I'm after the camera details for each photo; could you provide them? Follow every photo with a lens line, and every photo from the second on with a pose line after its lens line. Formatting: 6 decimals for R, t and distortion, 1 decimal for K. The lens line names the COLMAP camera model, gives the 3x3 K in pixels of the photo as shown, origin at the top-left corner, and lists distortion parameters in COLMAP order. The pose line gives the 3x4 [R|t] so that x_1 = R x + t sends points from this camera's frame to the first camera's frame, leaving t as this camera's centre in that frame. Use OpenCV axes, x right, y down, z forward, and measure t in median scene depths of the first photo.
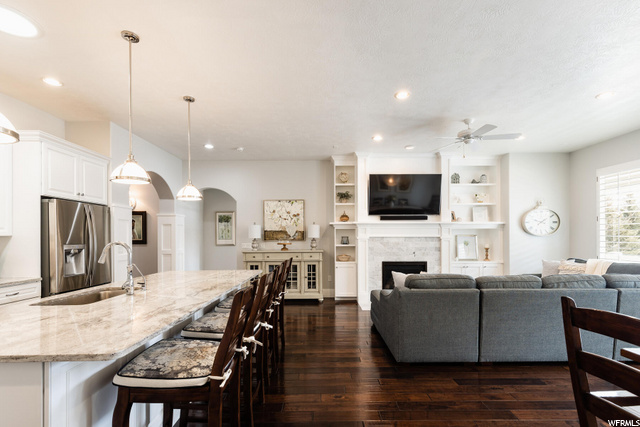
lens RADIAL K [[288.8, 0, 324.7], [0, 288.8, 234.0], [0, 0, 1]] dist [0.017795, 0.000501]
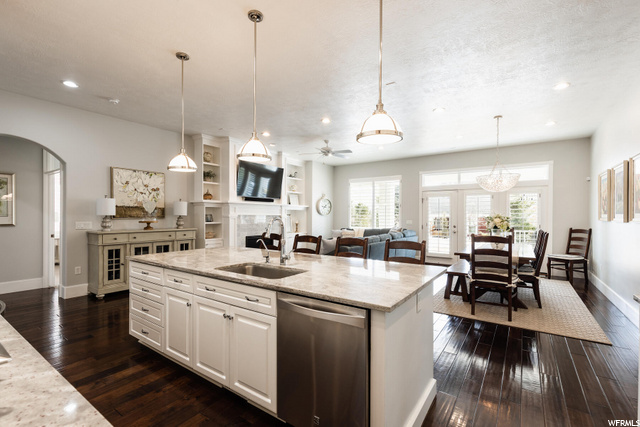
lens RADIAL K [[288.8, 0, 326.1], [0, 288.8, 212.5], [0, 0, 1]] dist [0.017795, 0.000501]
pose [[0.576178, 0.016996, 0.817148, -0.544265], [-0.012033, 0.999852, -0.012311, 0.009695], [-0.817236, -0.002739, 0.576297, 0.068624]]
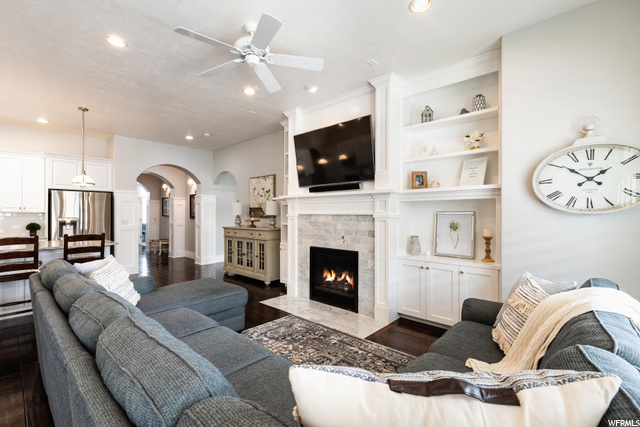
lens RADIAL K [[288.8, 0, 329.5], [0, 288.8, 213.7], [0, 0, 1]] dist [0.017795, 0.000501]
pose [[0.730601, 0.002583, -0.682800, 0.737161], [0.001701, 0.999983, 0.005603, 0.004126], [0.682803, -0.005255, 0.730584, 0.457565]]
